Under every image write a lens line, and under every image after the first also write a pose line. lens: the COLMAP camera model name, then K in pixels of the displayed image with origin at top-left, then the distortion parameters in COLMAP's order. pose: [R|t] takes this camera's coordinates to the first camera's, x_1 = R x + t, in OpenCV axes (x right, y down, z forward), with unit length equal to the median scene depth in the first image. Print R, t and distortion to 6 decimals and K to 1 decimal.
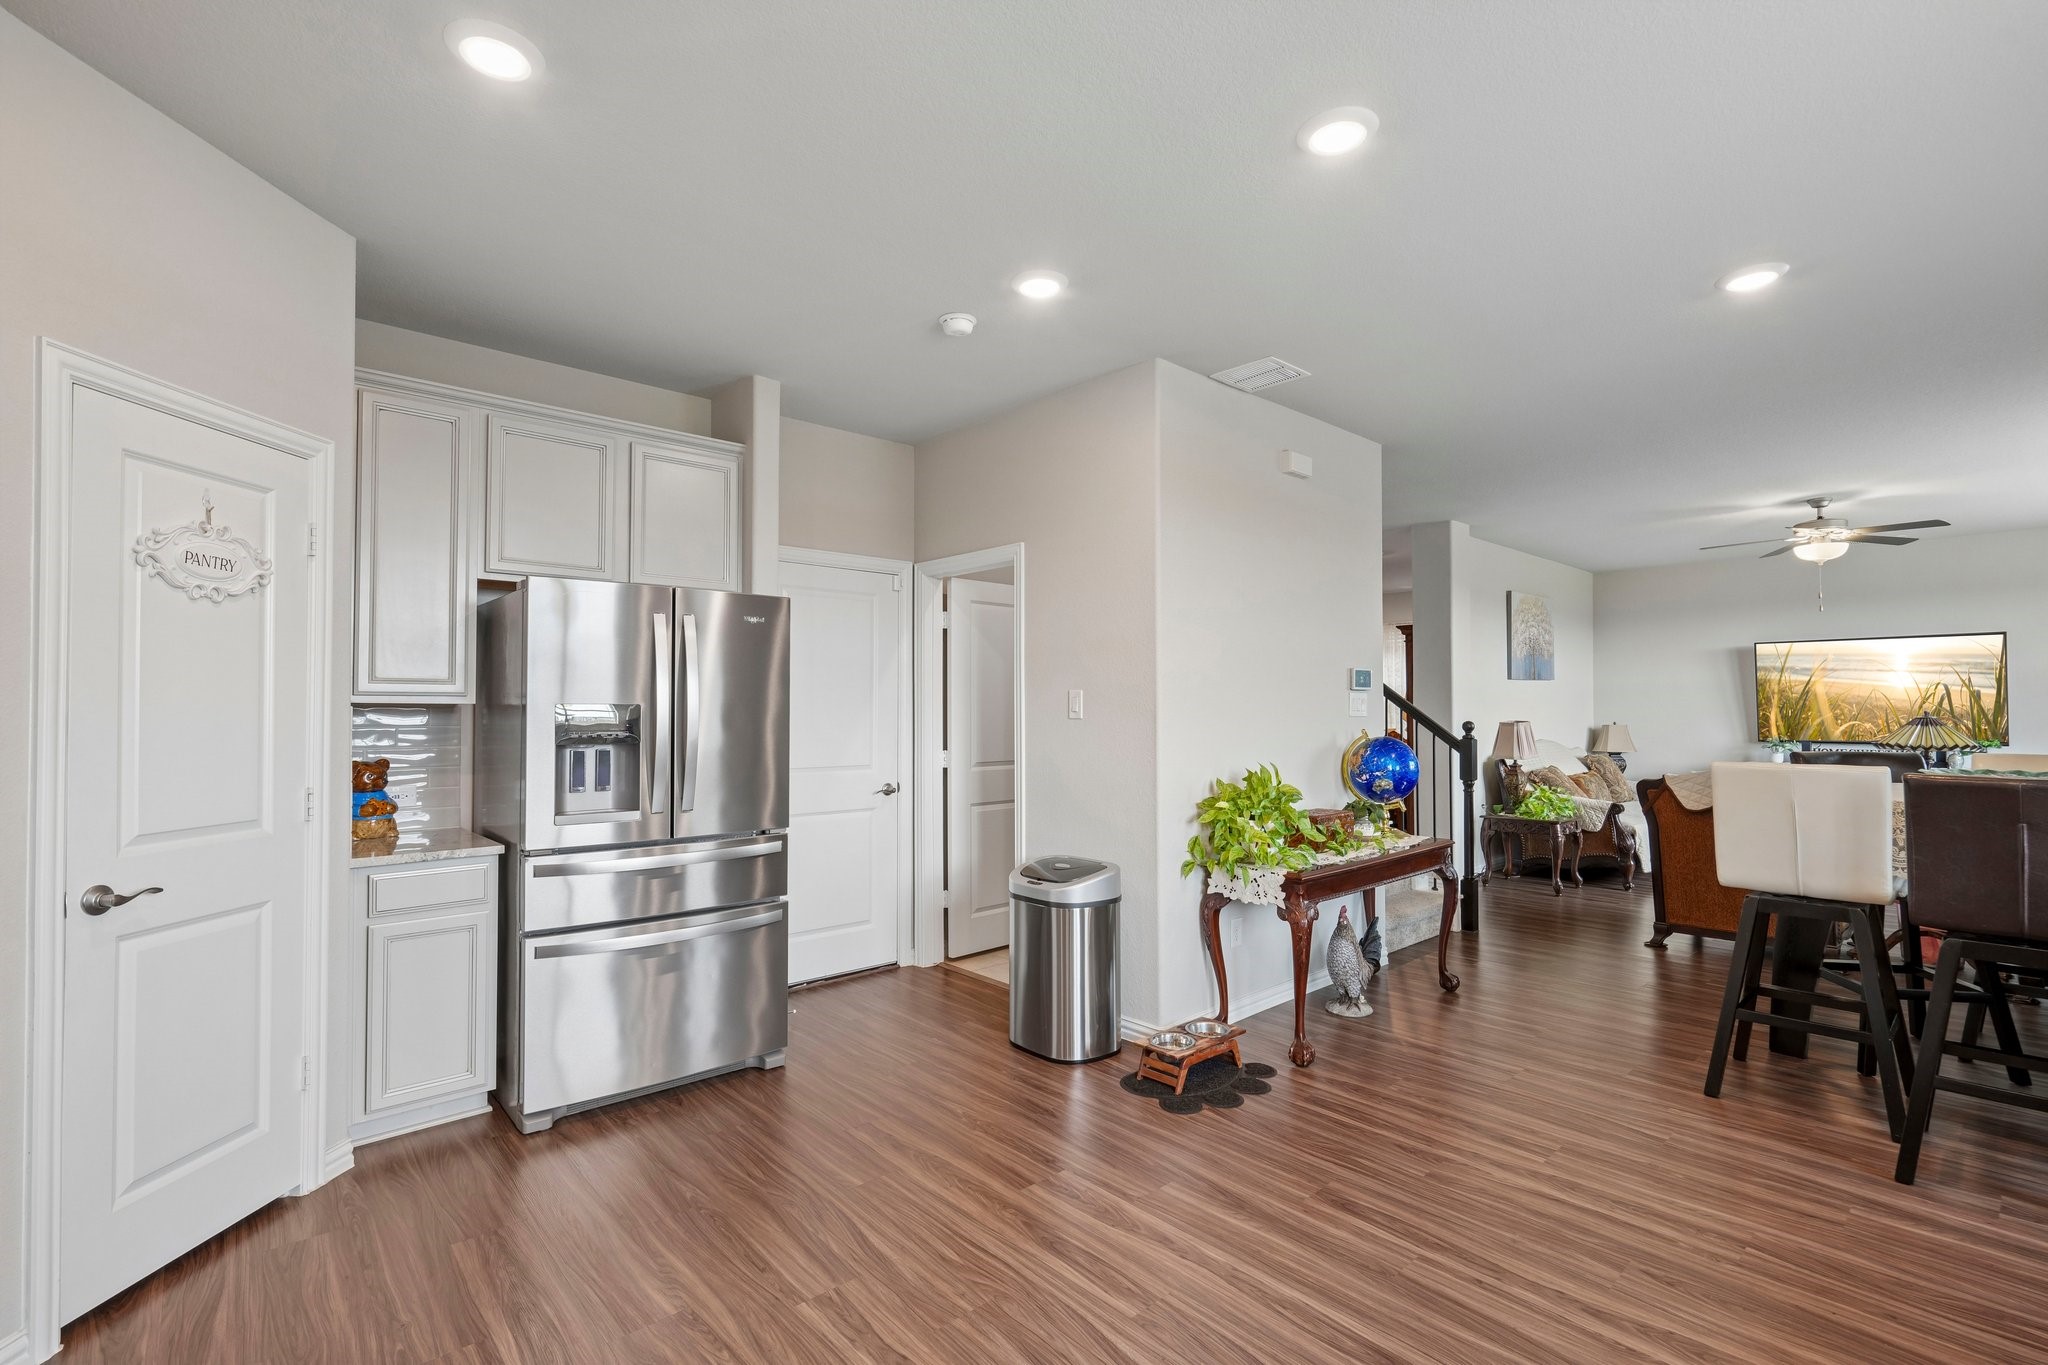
lens RADIAL K [[935.8, 0, 1018.6], [0, 935.8, 696.8], [0, 0, 1]] dist [-0.005189, 0.001362]
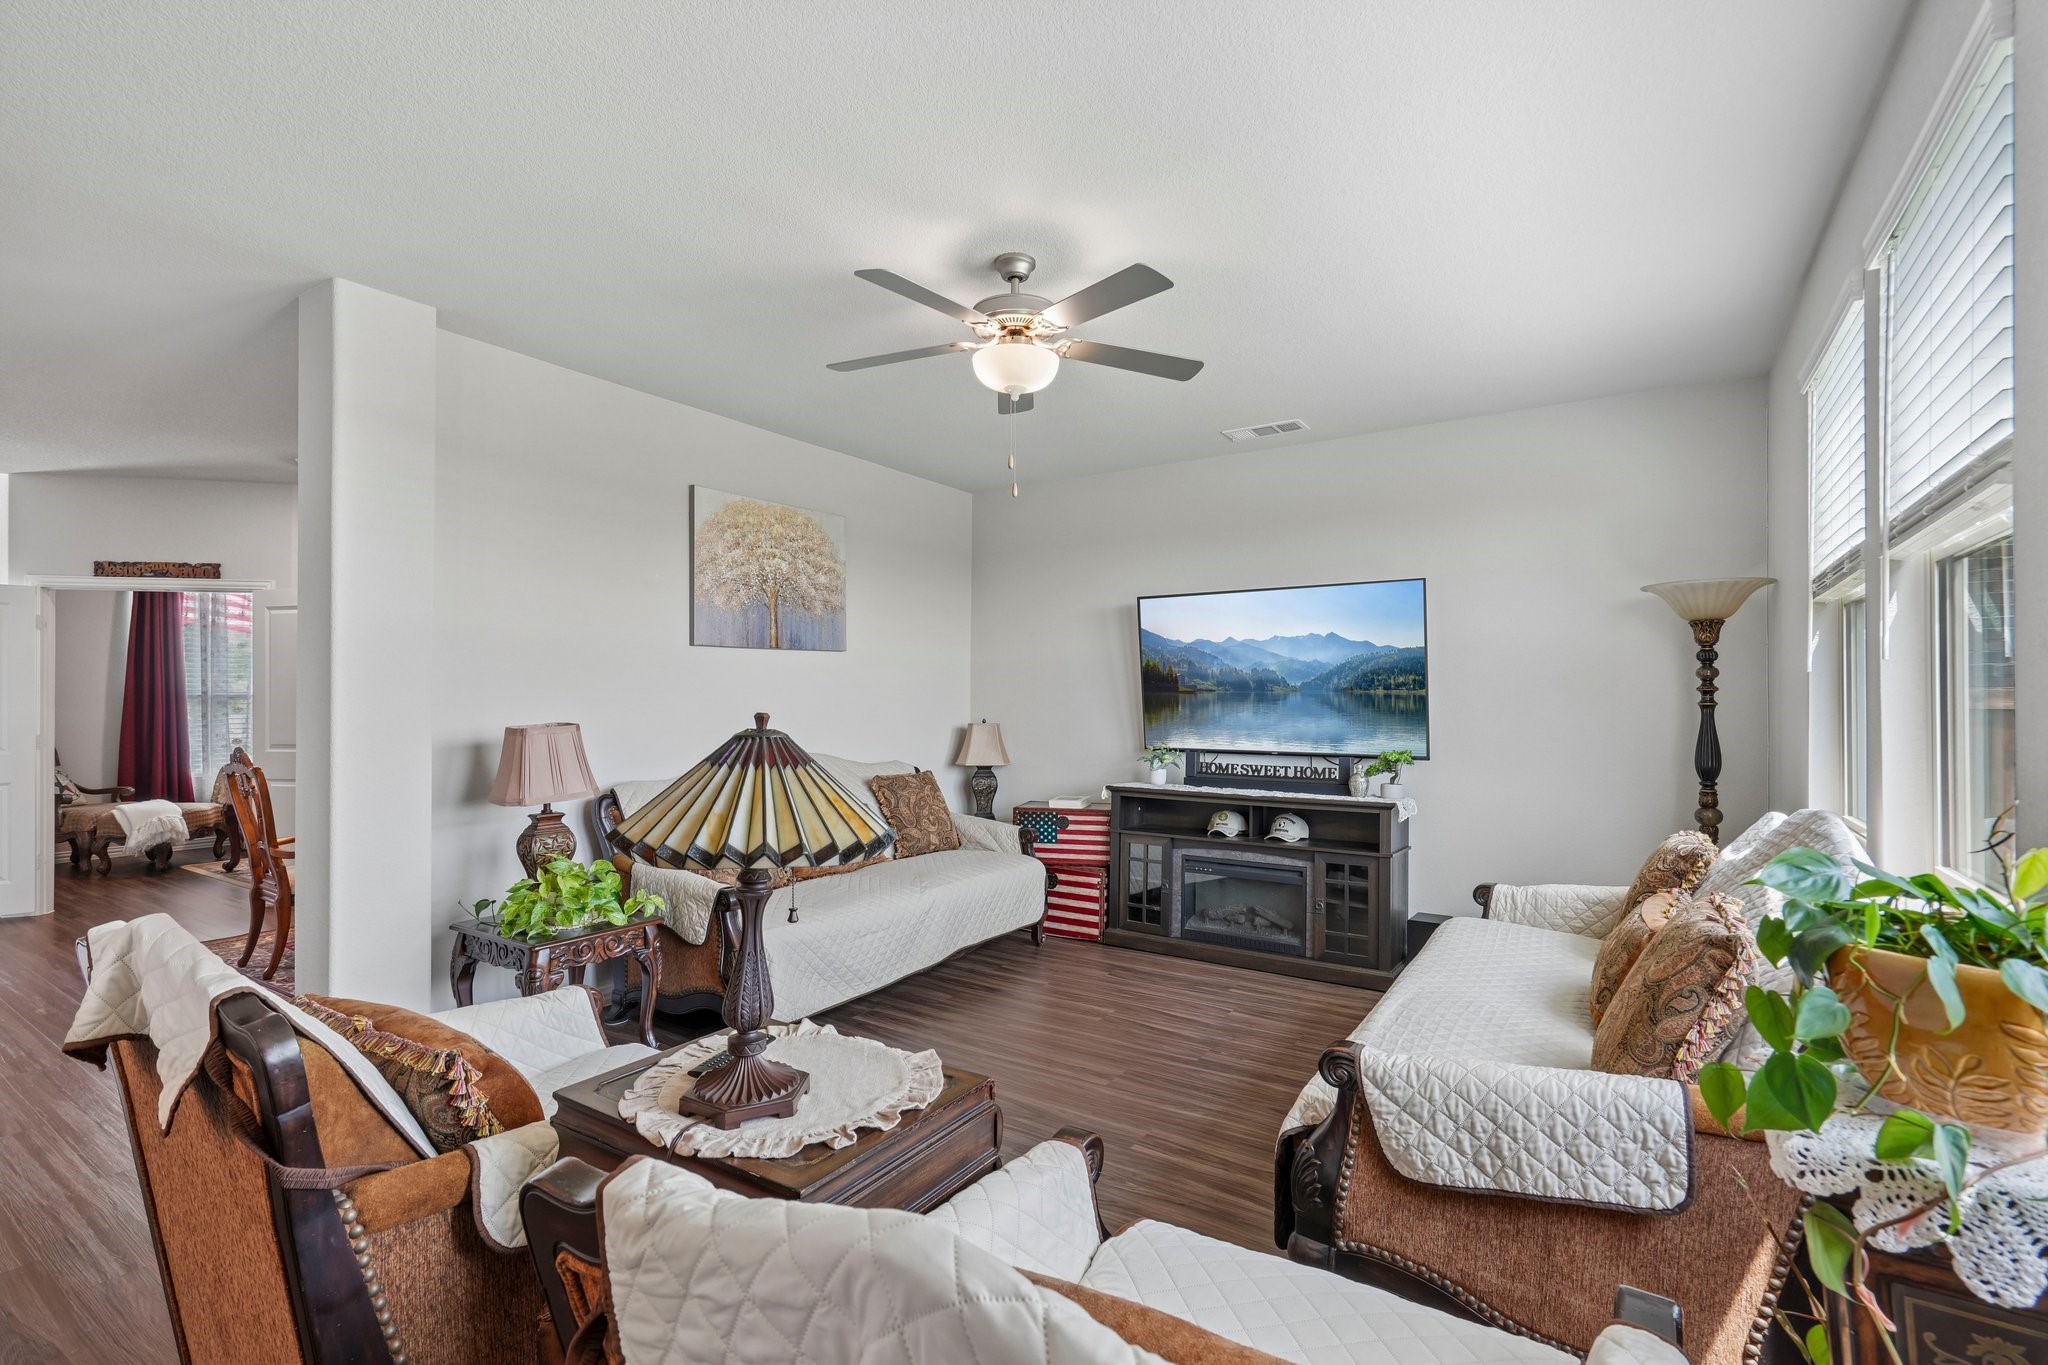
lens RADIAL K [[935.8, 0, 1063.6], [0, 935.8, 693.0], [0, 0, 1]] dist [-0.005189, 0.001362]
pose [[0.956762, 0.006465, 0.290800, 0.971969], [-0.011065, 0.999838, 0.014177, -0.000988], [-0.290661, -0.016782, 0.956679, 0.681230]]
